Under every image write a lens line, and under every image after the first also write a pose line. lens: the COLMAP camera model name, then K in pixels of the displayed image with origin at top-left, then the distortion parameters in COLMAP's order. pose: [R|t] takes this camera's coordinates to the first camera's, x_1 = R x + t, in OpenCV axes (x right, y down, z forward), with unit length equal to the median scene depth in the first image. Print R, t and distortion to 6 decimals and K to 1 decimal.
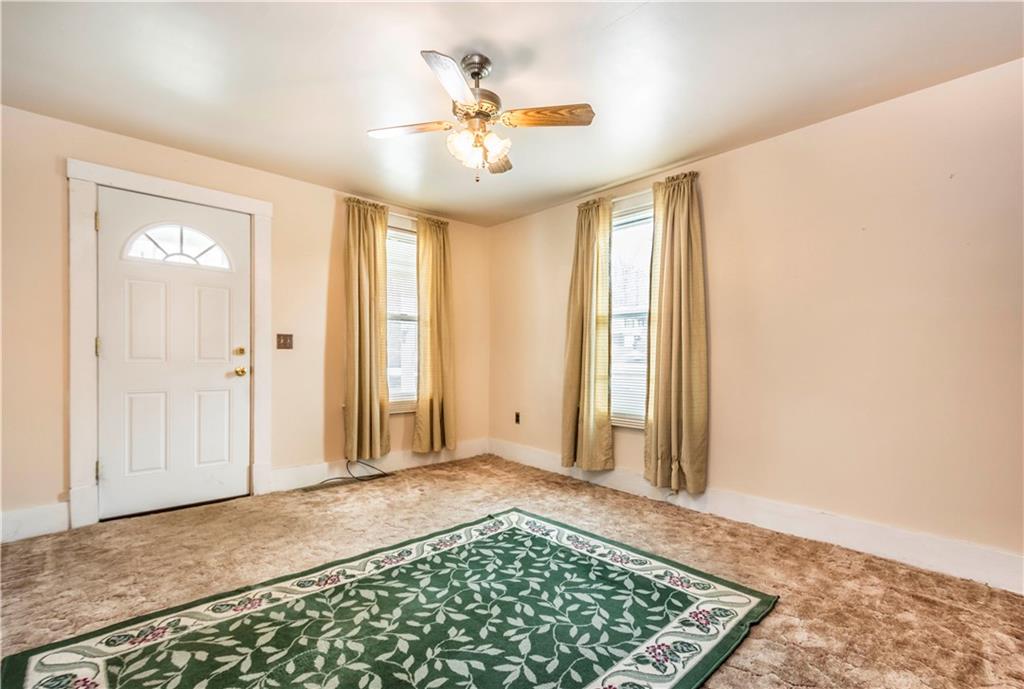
lens RADIAL K [[449.1, 0, 505.9], [0, 449.1, 365.0], [0, 0, 1]] dist [0.007468, -0.000121]
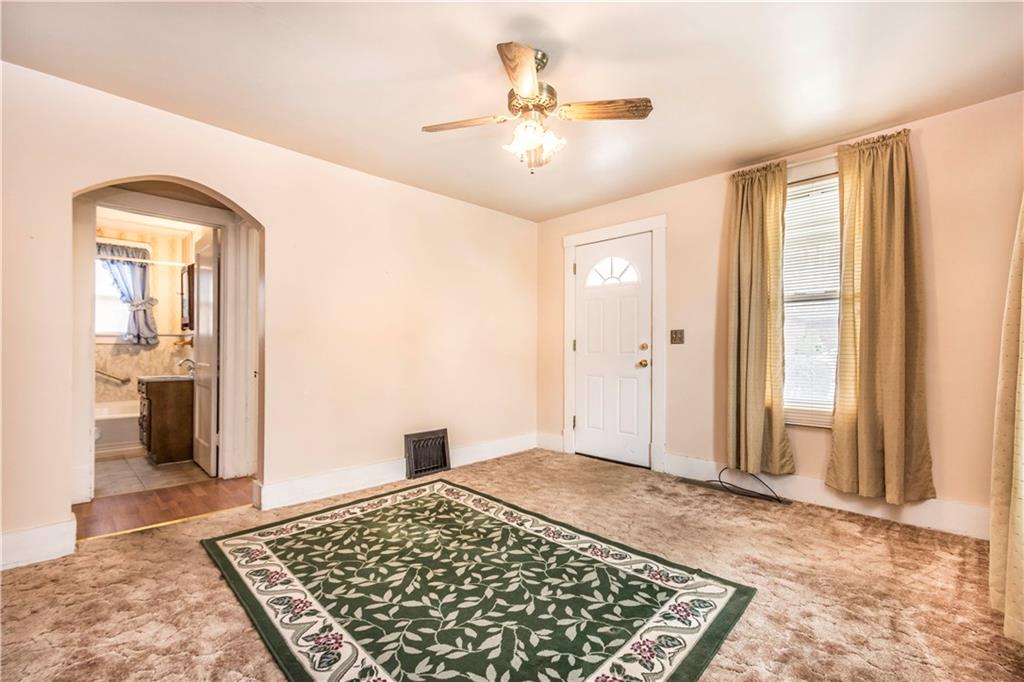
lens RADIAL K [[440.2, 0, 506.7], [0, 440.2, 349.1], [0, 0, 1]] dist [0.001605, -0.000330]
pose [[0.060770, -0.009343, -0.998108, 0.826748], [-0.017163, 0.999799, -0.010404, -0.007433], [0.998004, 0.017763, 0.060597, 0.816747]]
